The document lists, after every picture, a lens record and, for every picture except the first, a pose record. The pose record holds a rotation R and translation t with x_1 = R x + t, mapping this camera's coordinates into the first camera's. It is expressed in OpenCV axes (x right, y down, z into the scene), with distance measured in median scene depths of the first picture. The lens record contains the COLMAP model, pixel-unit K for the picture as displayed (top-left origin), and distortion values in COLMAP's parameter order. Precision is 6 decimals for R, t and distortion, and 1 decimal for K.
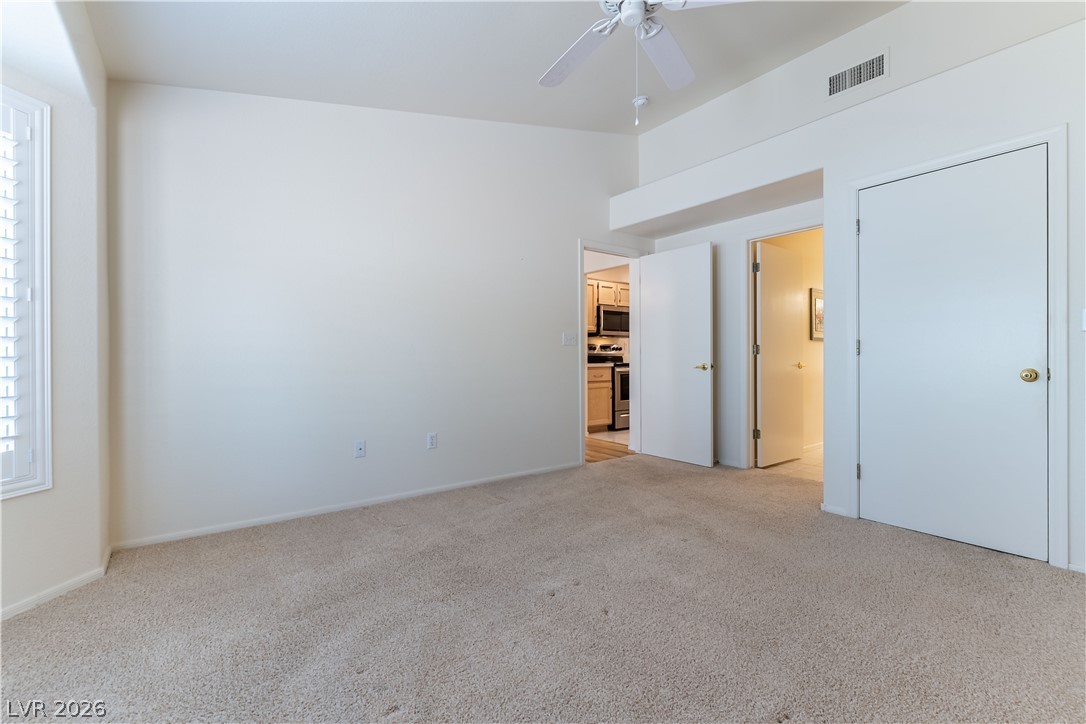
lens RADIAL K [[470.8, 0, 544.8], [0, 470.8, 357.7], [0, 0, 1]] dist [0.000452, 0.000138]
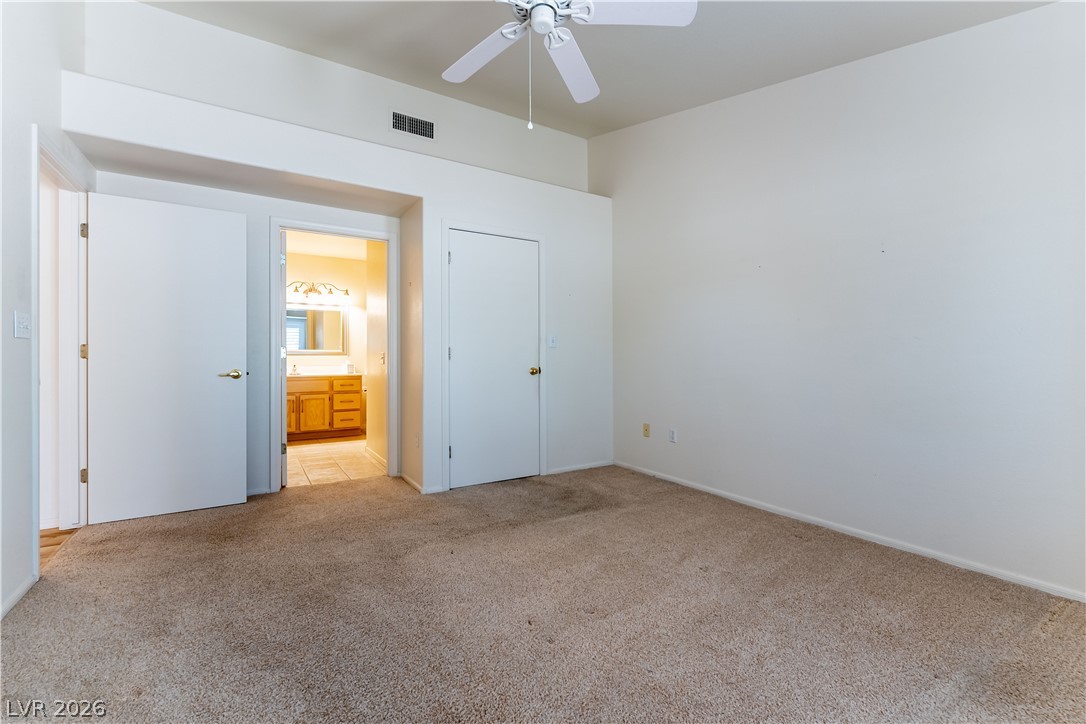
lens RADIAL K [[470.8, 0, 544.8], [0, 470.8, 357.7], [0, 0, 1]] dist [0.000452, 0.000138]
pose [[0.094194, 0.001161, 0.995553, -0.532034], [0.002465, 0.999996, -0.001399, -0.007585], [-0.995551, 0.002585, 0.094191, 0.596243]]
